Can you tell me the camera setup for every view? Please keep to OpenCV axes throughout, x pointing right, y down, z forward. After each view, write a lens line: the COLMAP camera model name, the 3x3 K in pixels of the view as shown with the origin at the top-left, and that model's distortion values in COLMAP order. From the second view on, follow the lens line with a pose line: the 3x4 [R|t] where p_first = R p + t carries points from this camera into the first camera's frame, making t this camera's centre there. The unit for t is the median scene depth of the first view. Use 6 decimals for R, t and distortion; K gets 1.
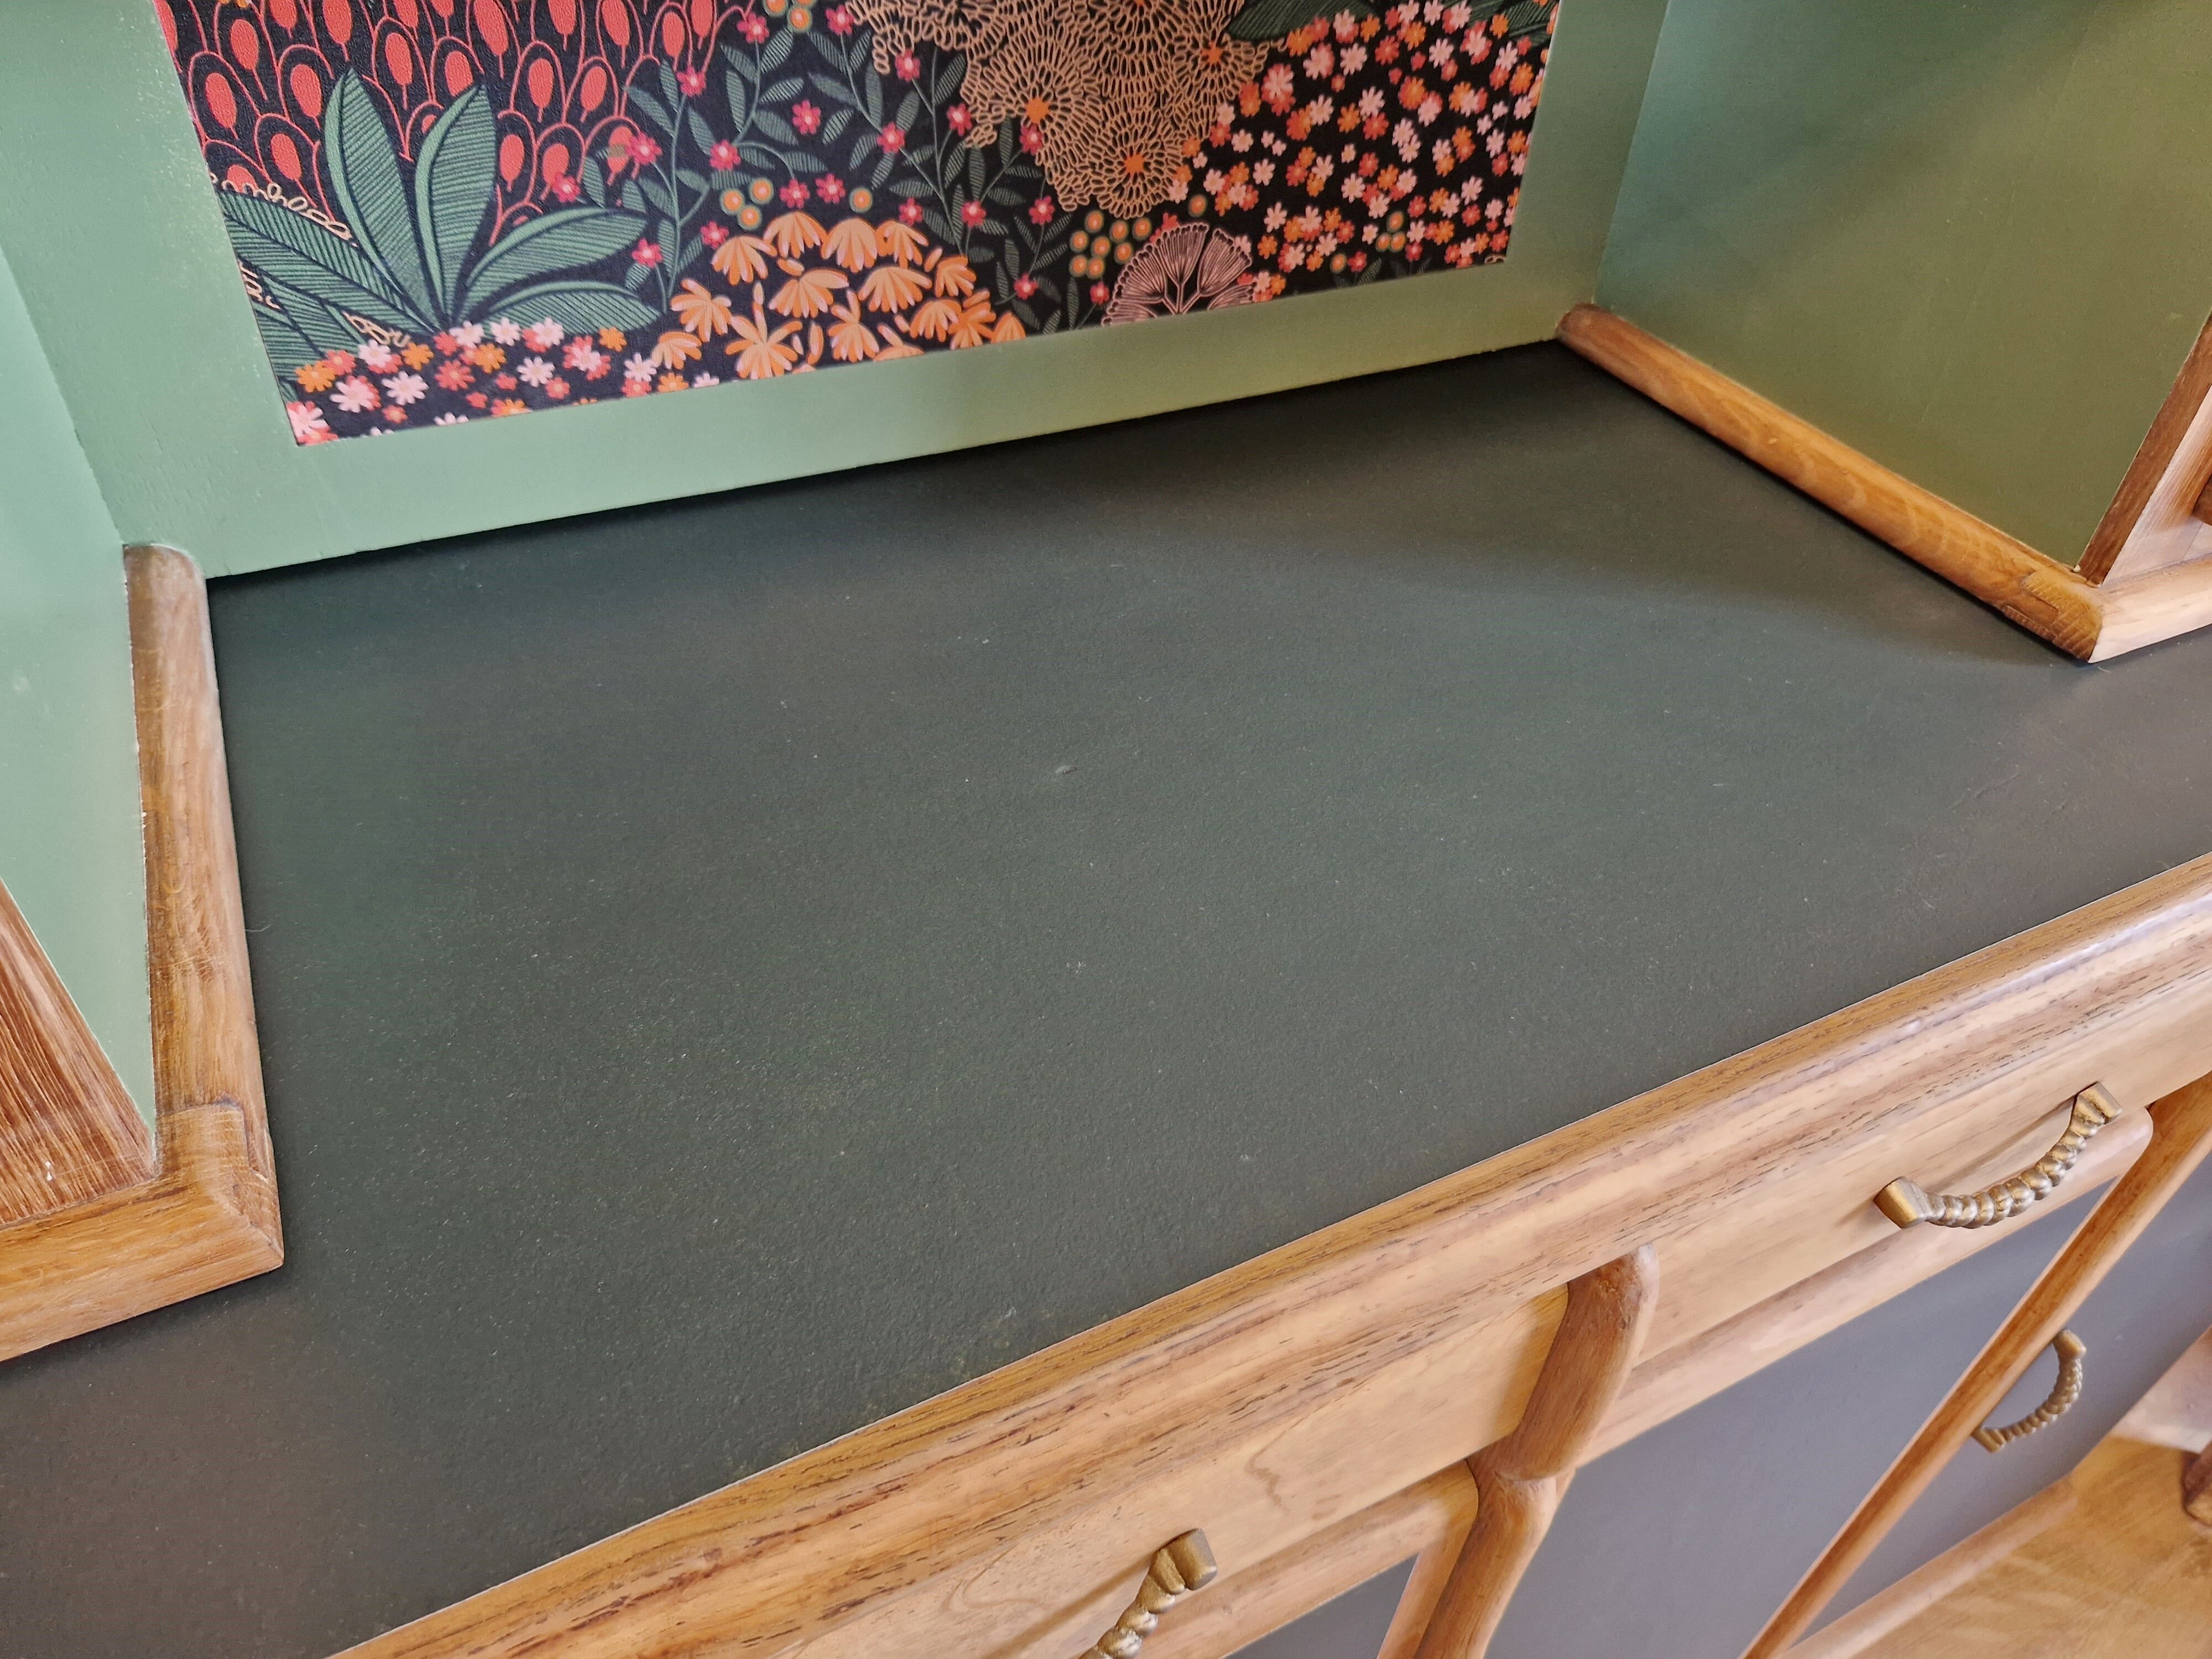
lens RADIAL K [[1508.0, 0, 1101.0], [0, 1508.0, 814.4], [0, 0, 1]] dist [0.042224, -0.040442]
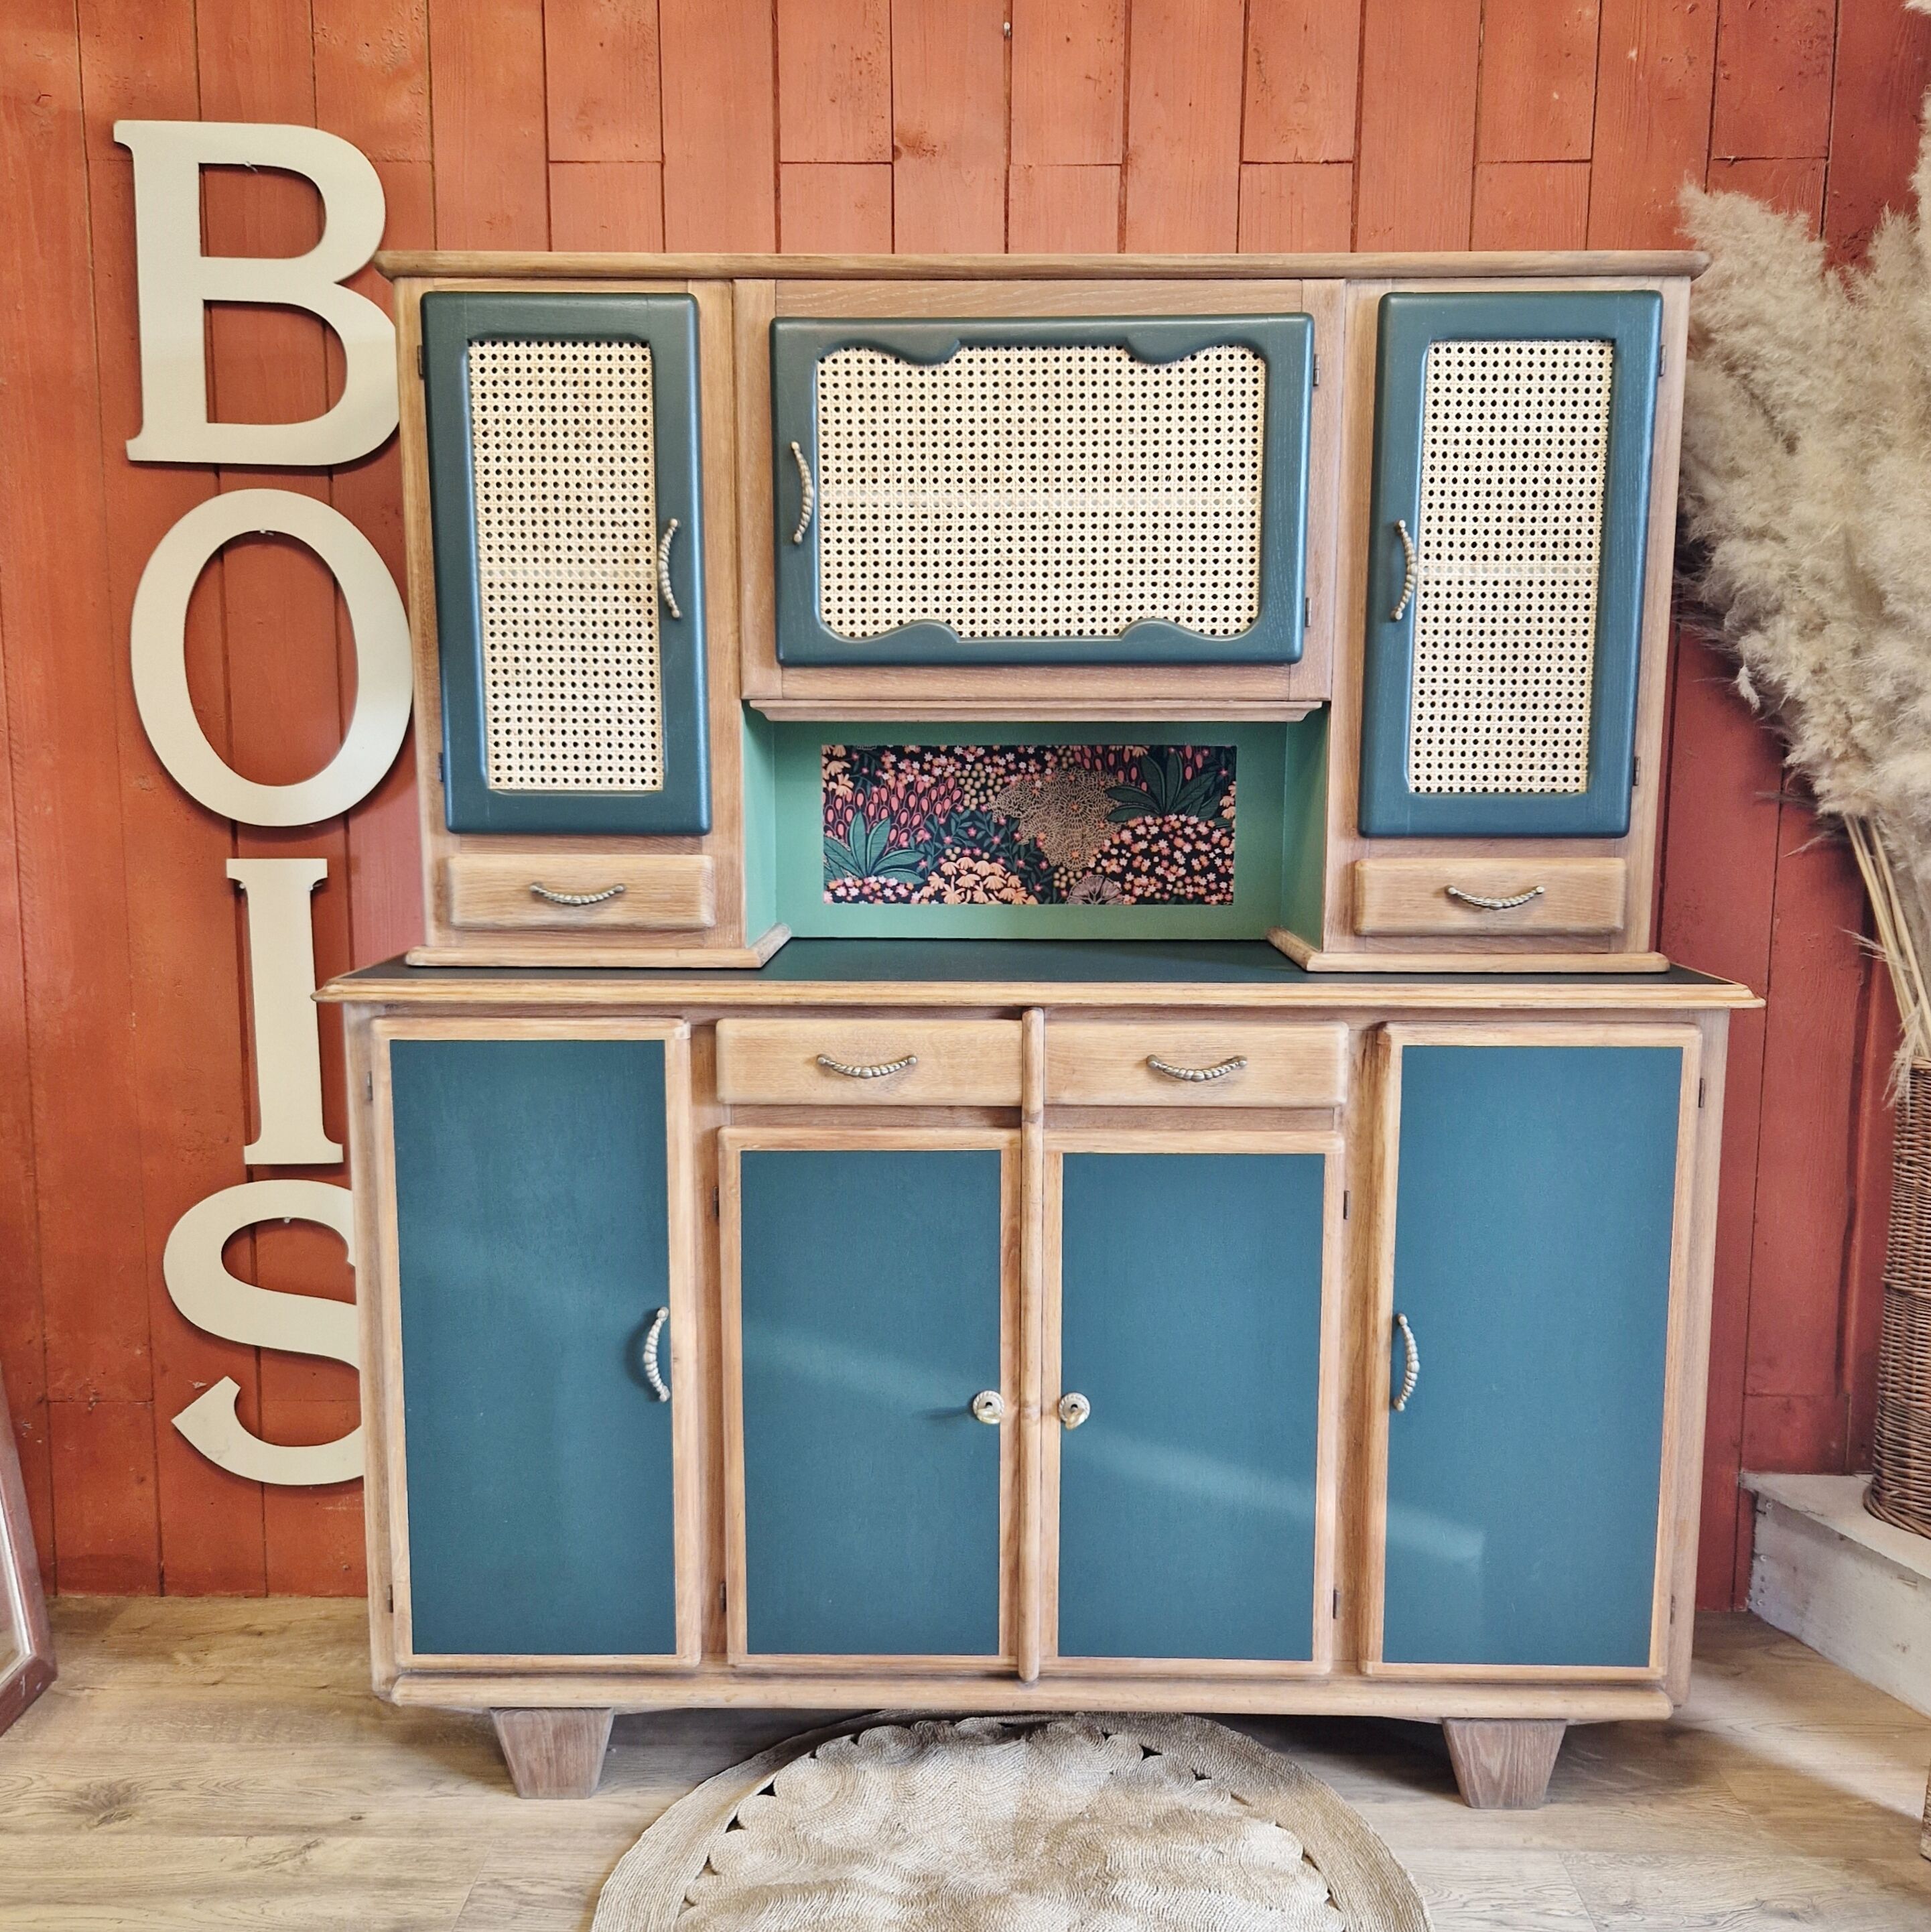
lens RADIAL K [[1802.9, 0, 962.7], [0, 1802.9, 997.8], [0, 0, 1]] dist [0.032323, 0.000000]
pose [[0.887954, 0.024861, -0.459259, 1.710370], [-0.269872, 0.836736, -0.476490, 1.859720], [0.372432, 0.547042, 0.749693, -1.940786]]
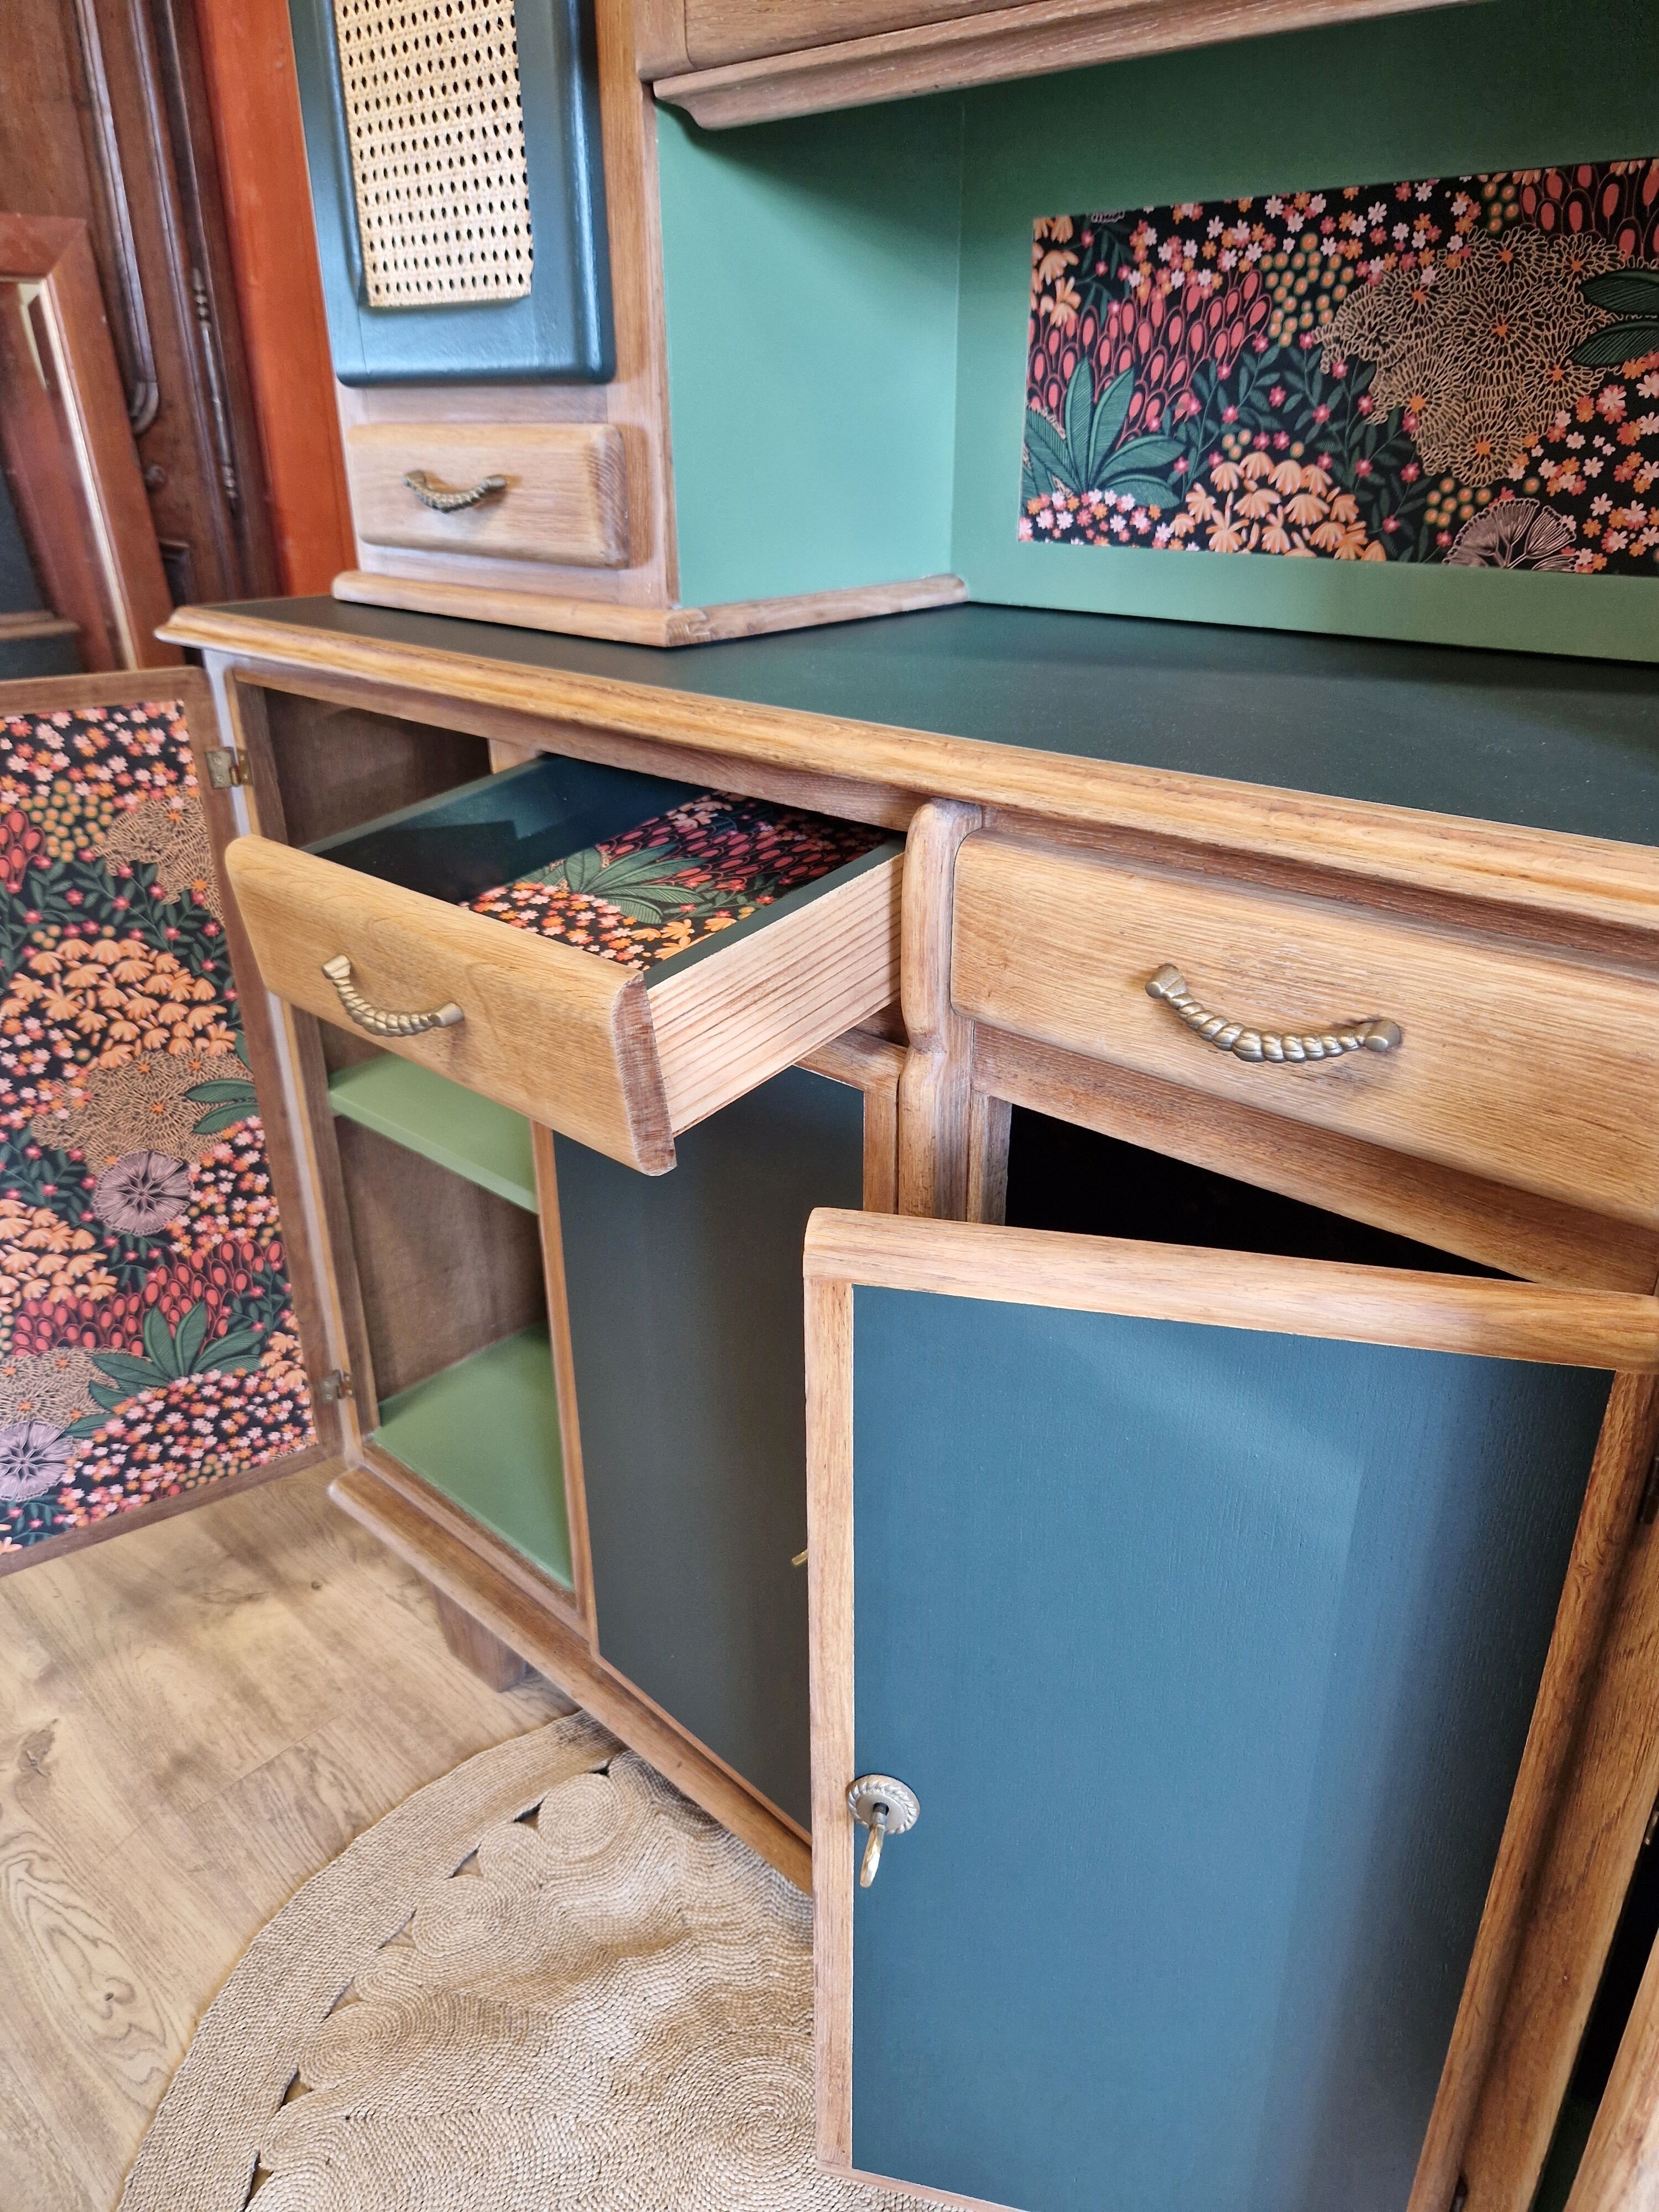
lens RADIAL K [[1508.0, 0, 808.7], [0, 1508.0, 1089.1], [0, 0, 1]] dist [0.042224, -0.040442]
pose [[0.349048, 0.343625, -0.871830, 1.378752], [-0.590573, 0.803004, 0.080055, 0.349116], [0.727591, 0.486936, 0.483222, 0.147906]]
